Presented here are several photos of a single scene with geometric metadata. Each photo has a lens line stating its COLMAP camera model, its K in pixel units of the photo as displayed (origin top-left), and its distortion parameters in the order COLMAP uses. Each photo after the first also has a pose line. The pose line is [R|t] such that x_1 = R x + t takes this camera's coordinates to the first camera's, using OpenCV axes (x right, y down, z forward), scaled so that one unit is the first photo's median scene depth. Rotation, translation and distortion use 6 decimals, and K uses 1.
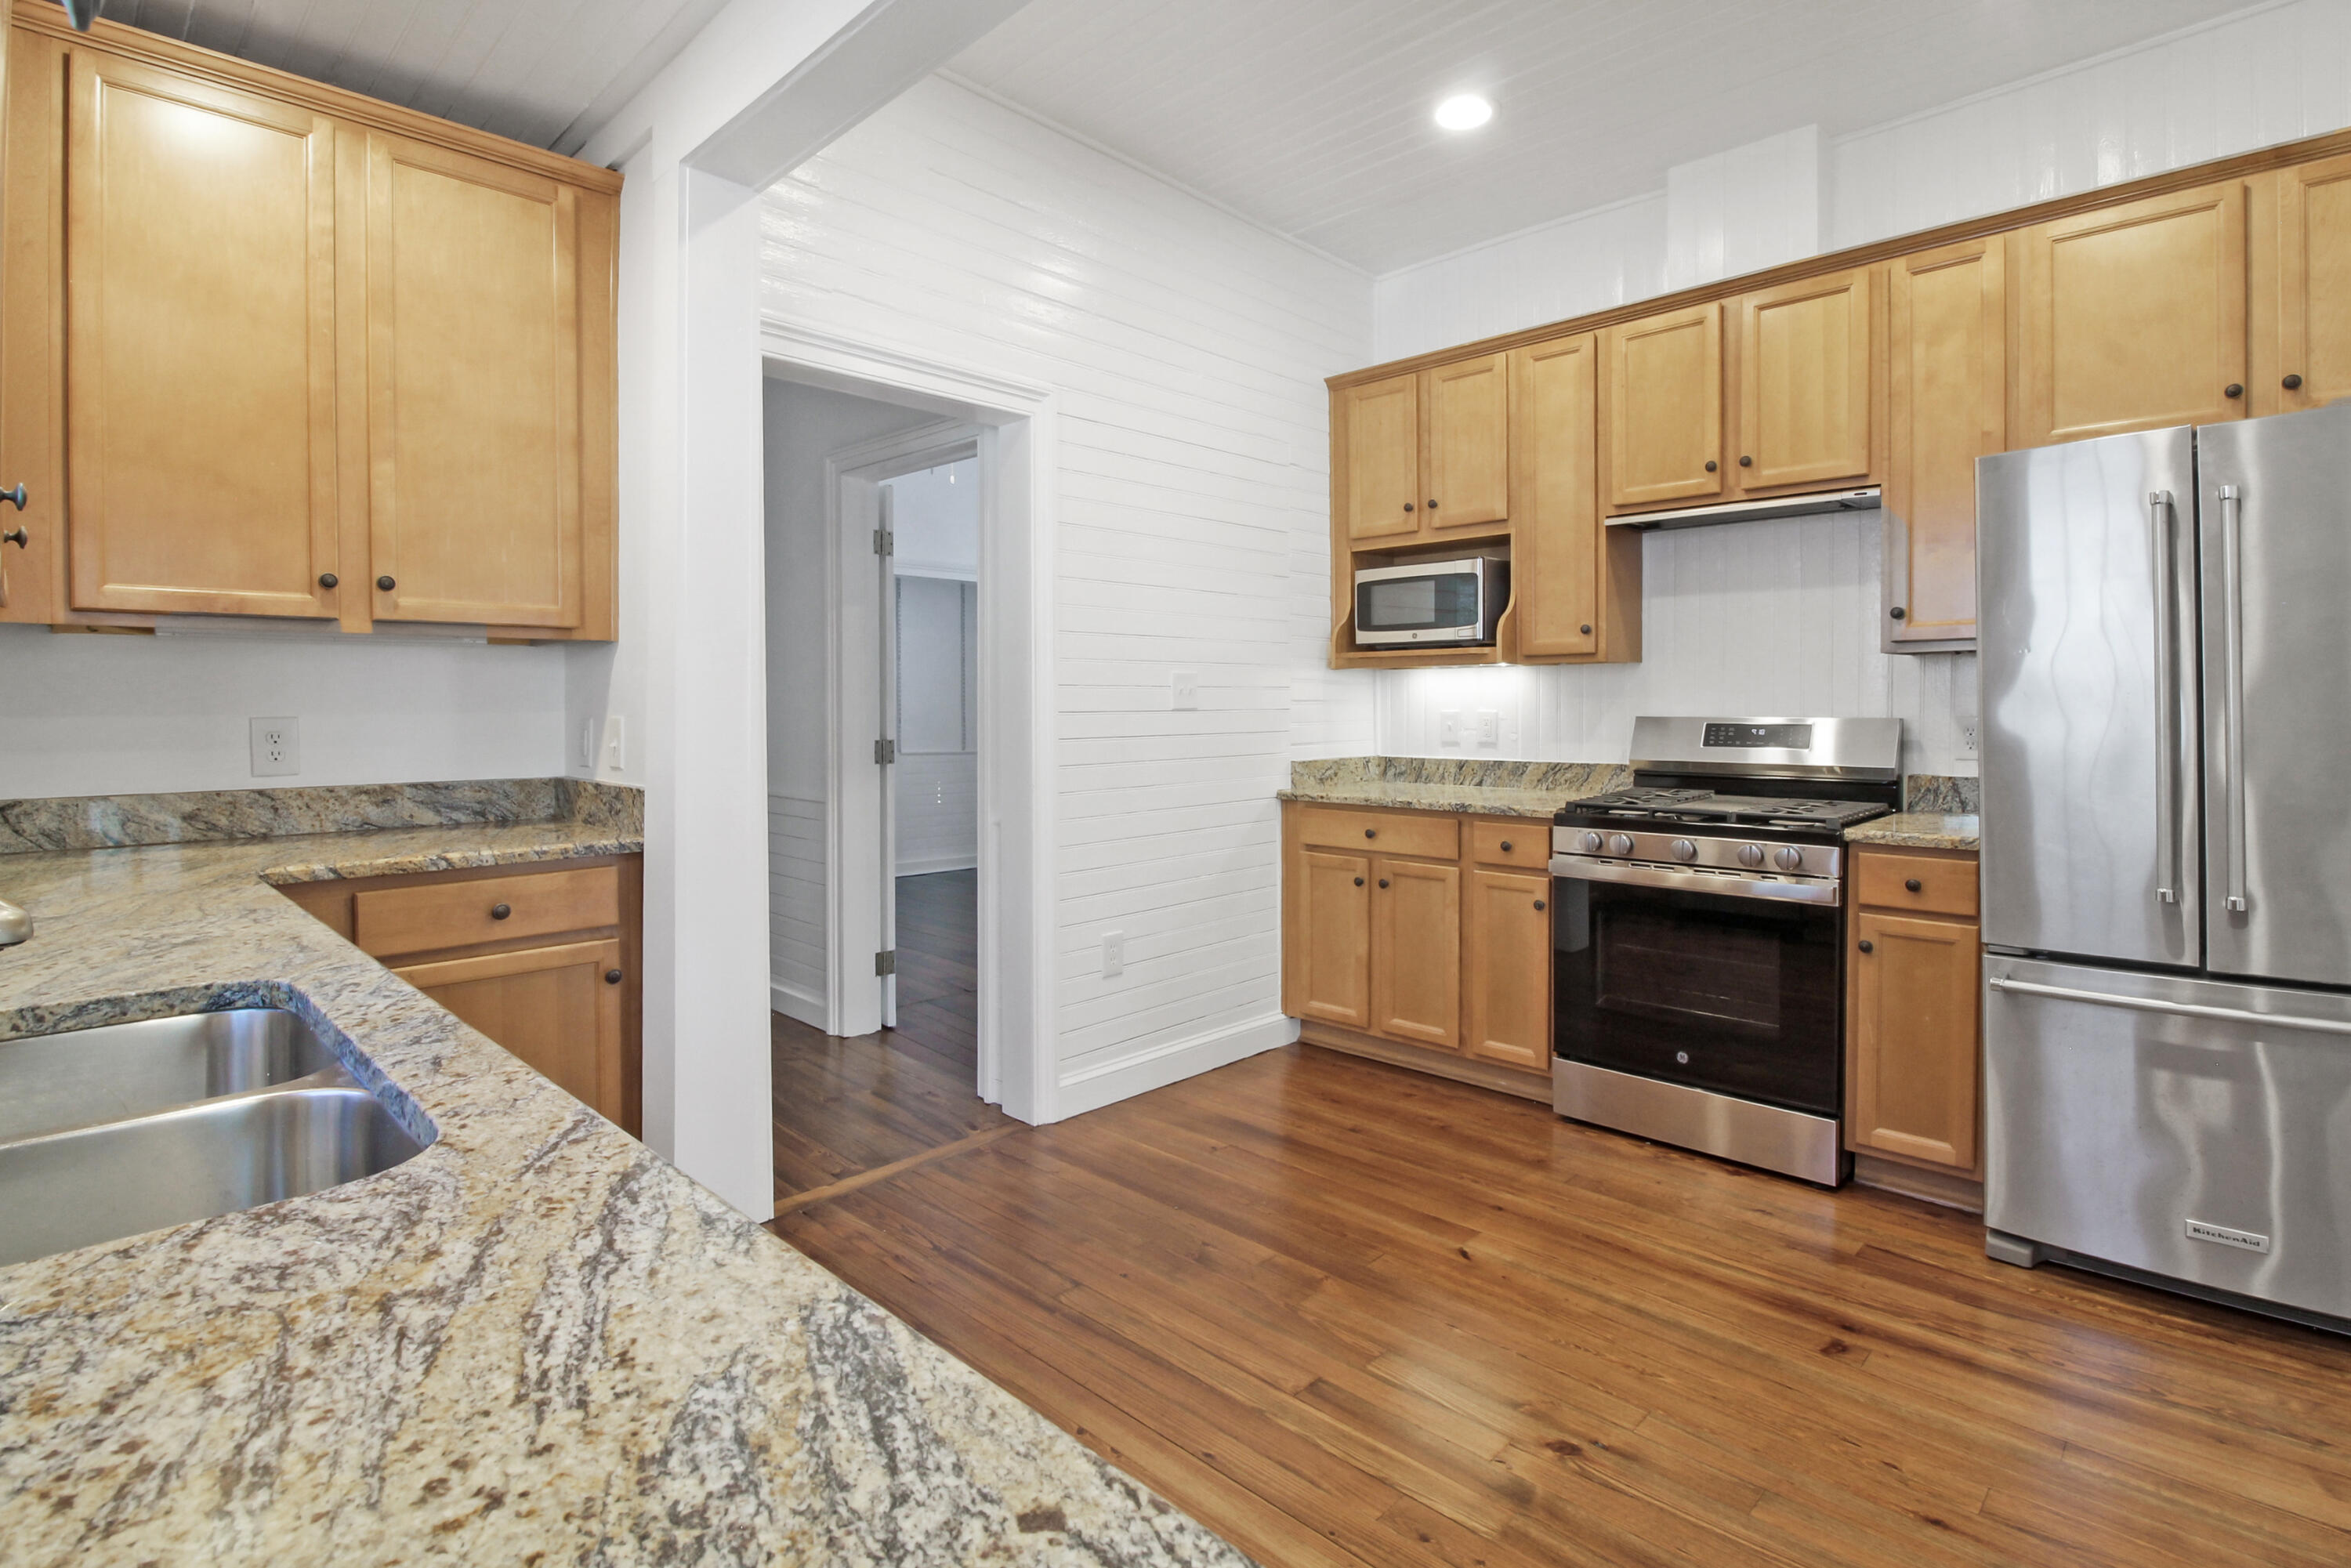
lens RADIAL K [[1133.8, 0, 1187.0], [0, 1133.8, 719.8], [0, 0, 1]] dist [0.000429, -0.012434]
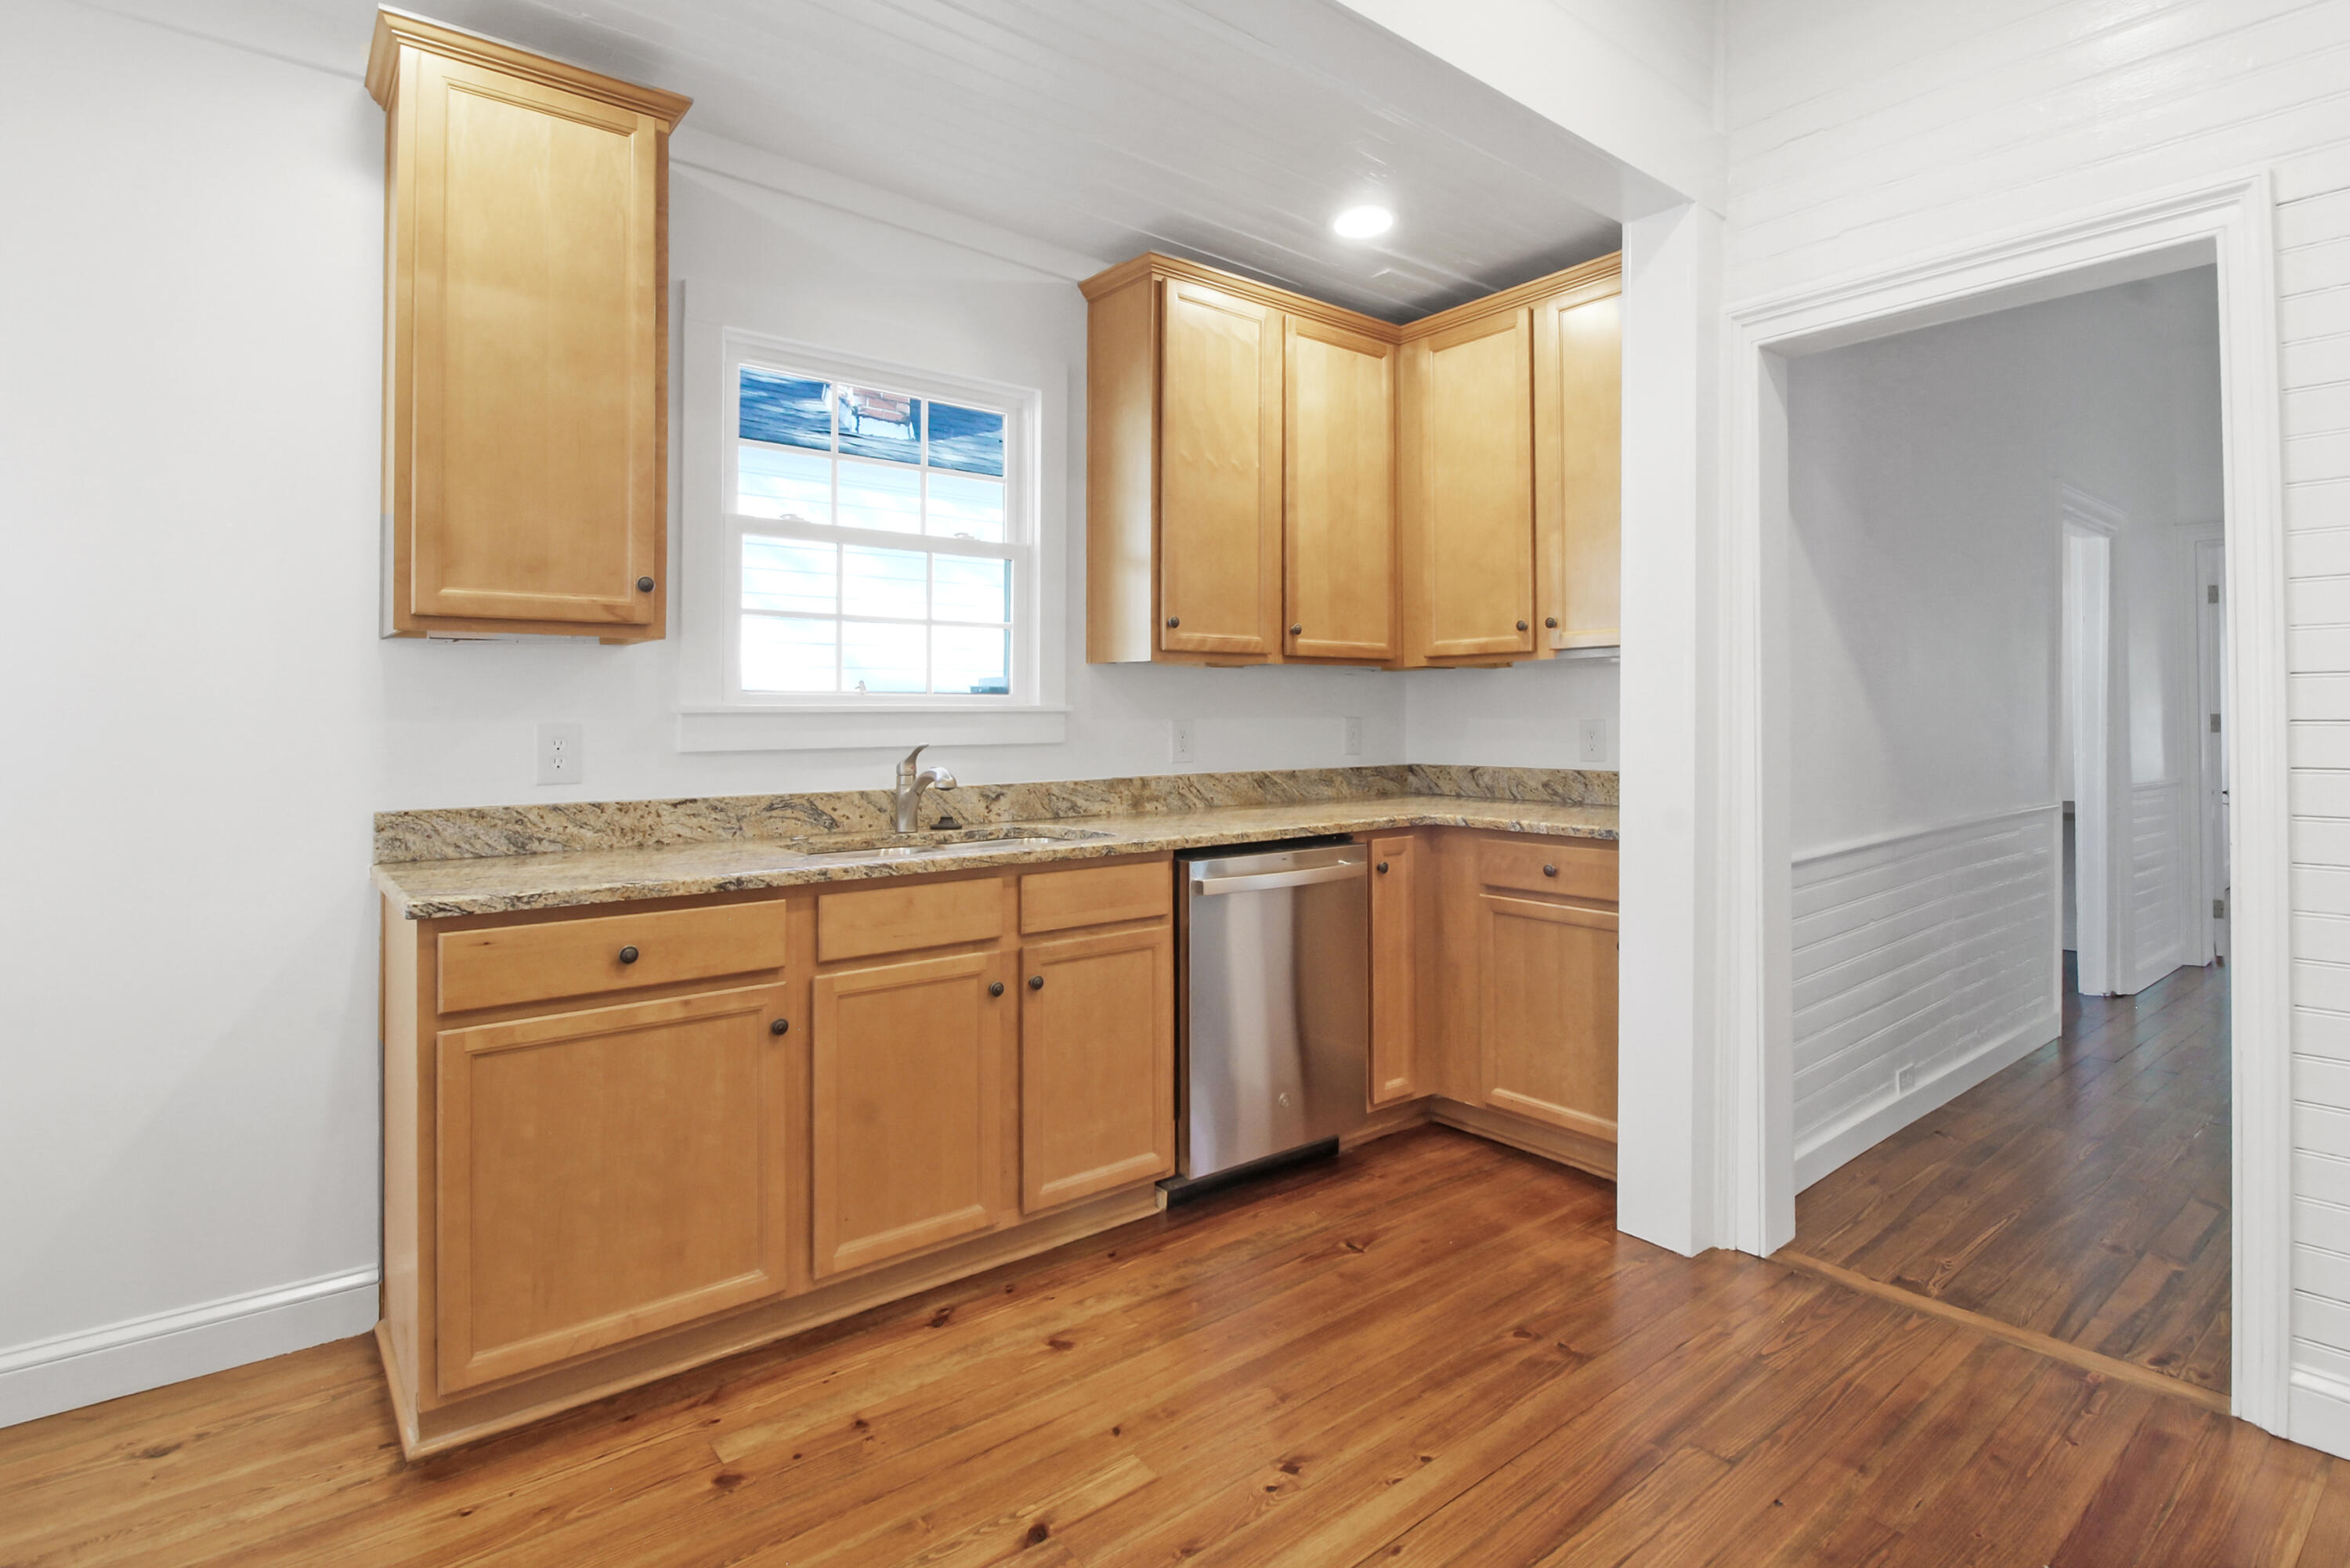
lens RADIAL K [[1161.4, 0, 1199.3], [0, 1161.4, 701.5], [0, 0, 1]] dist [0.002949, -0.012119]
pose [[-0.114975, -0.008401, -0.993333, 0.561668], [-0.008234, 0.999938, -0.007503, -0.008073], [0.993334, 0.007317, -0.115037, 0.558186]]
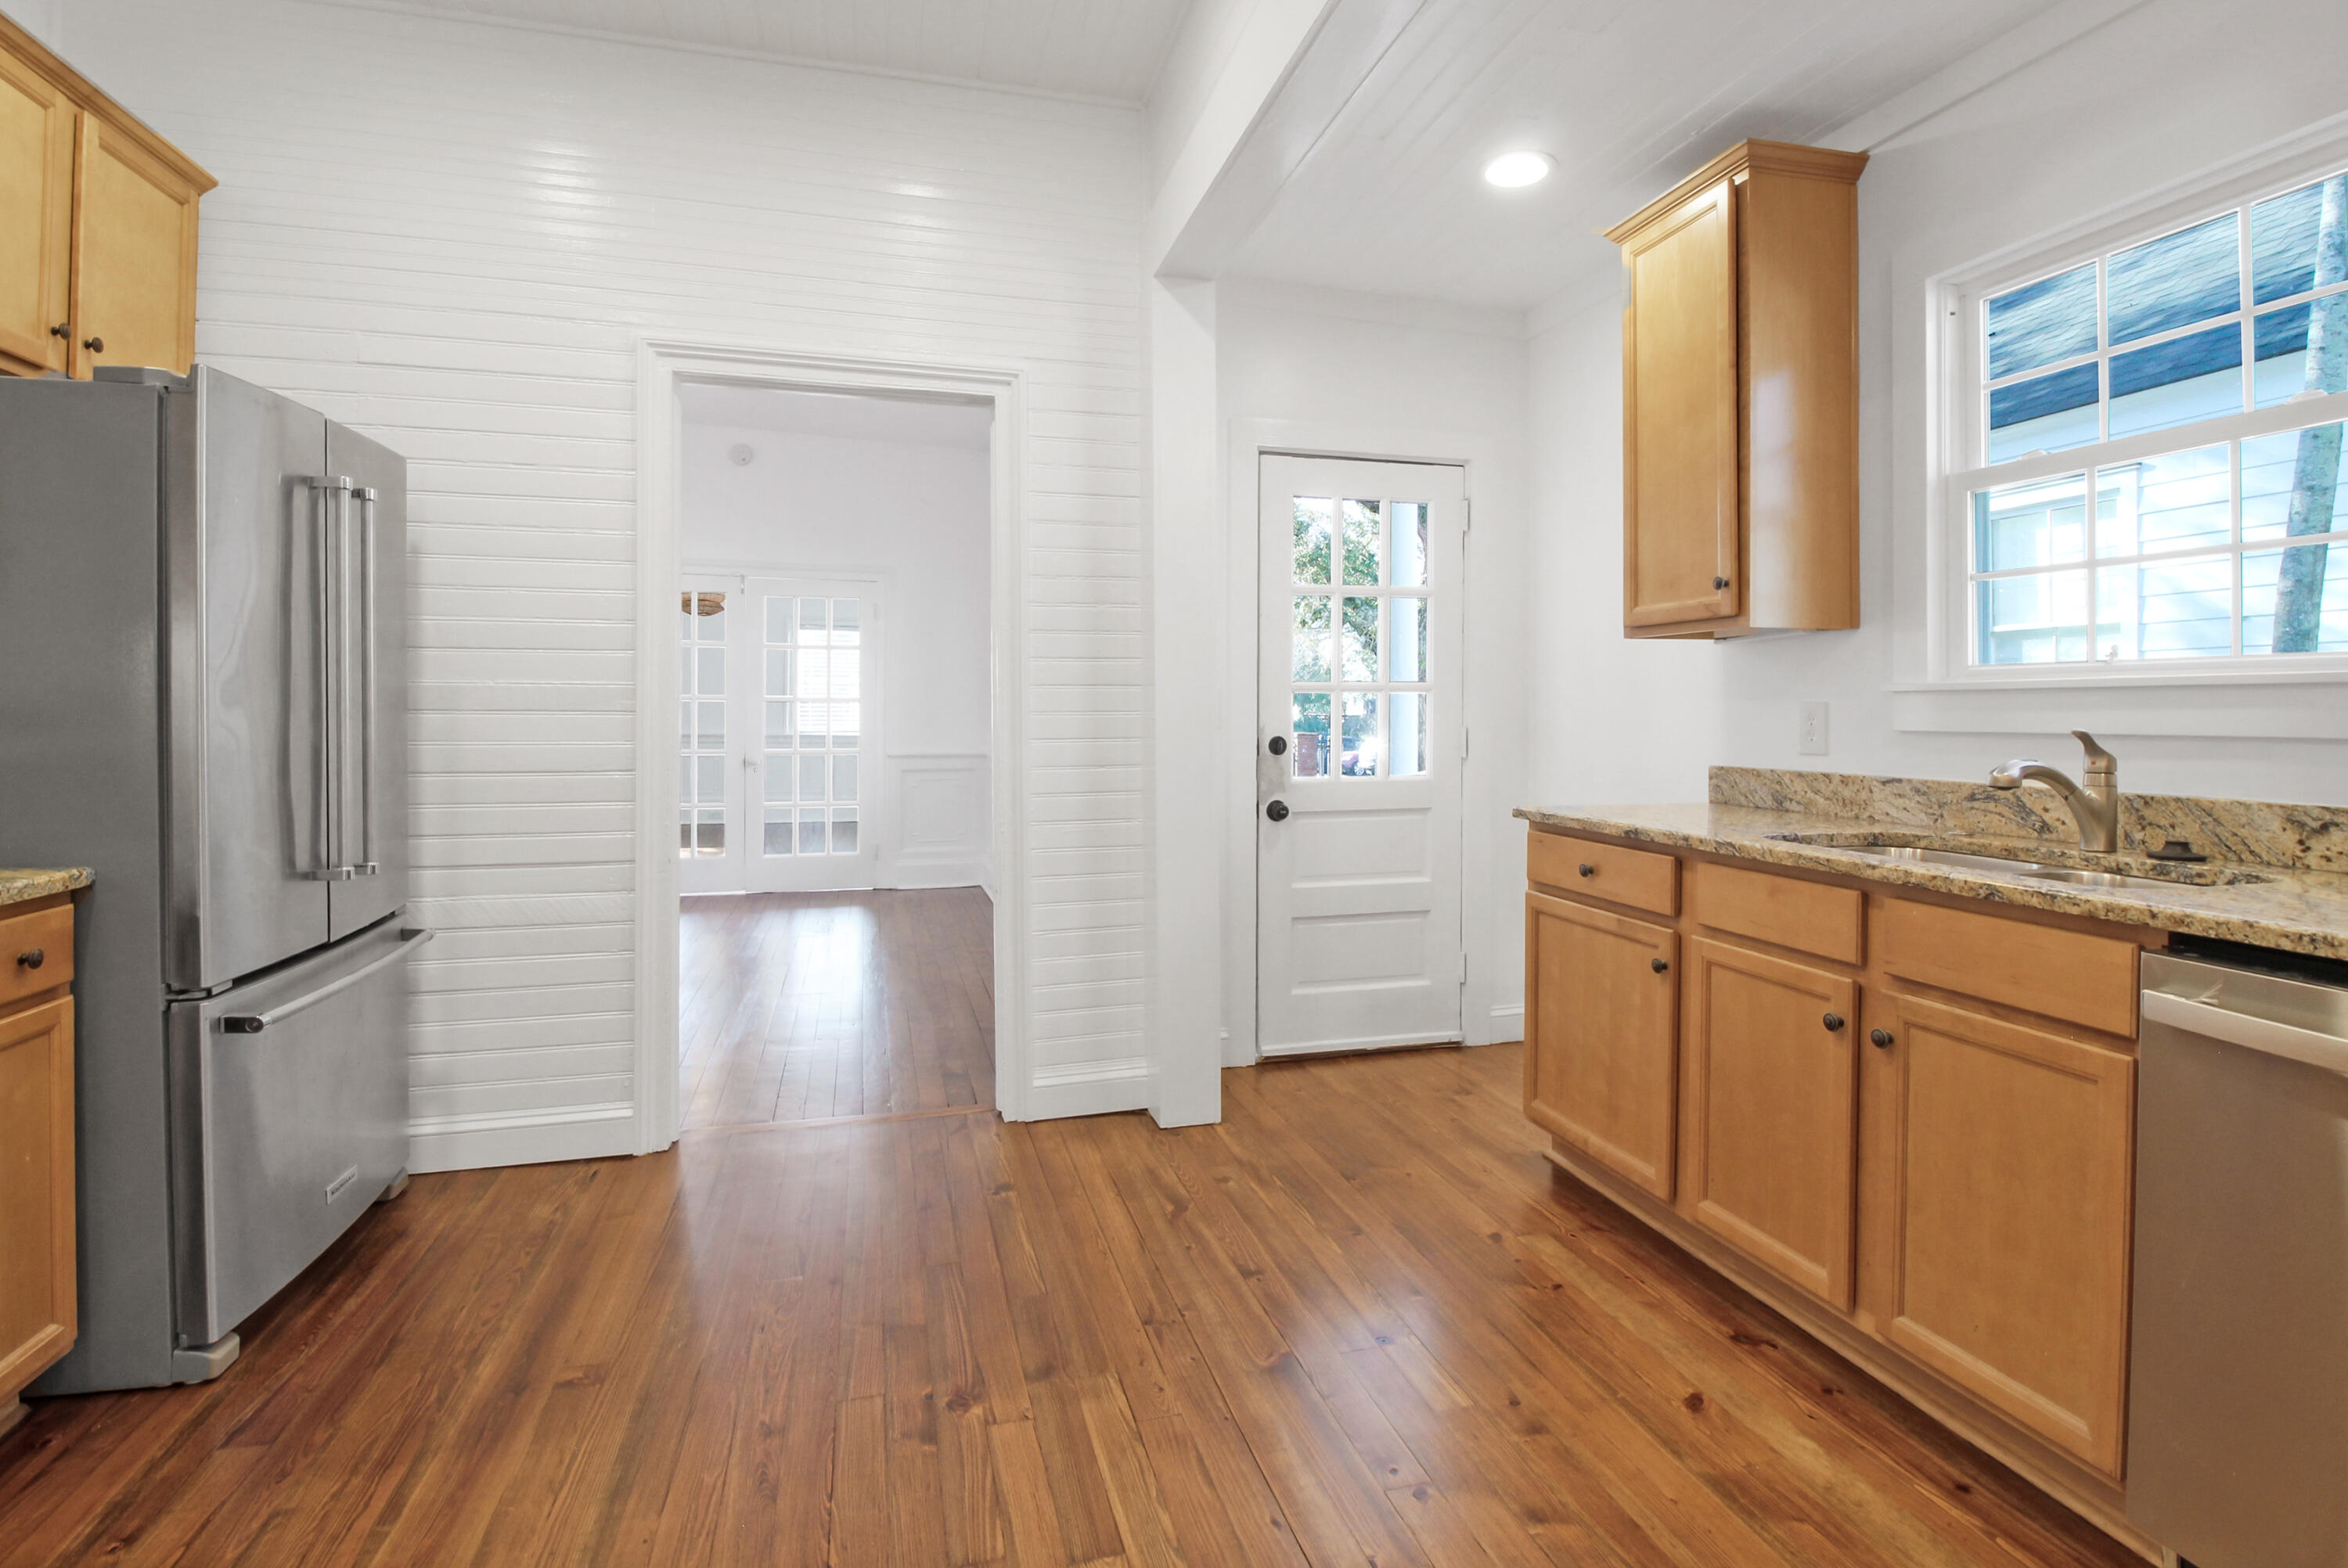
lens RADIAL K [[1132.2, 0, 1185.5], [0, 1132.2, 719.9], [0, 0, 1]] dist [0.000429, -0.012434]
pose [[-0.859983, -0.003554, 0.510310, -0.223526], [0.005720, 0.999846, 0.016603, 0.001302], [-0.510290, 0.017197, -0.859830, 1.058562]]
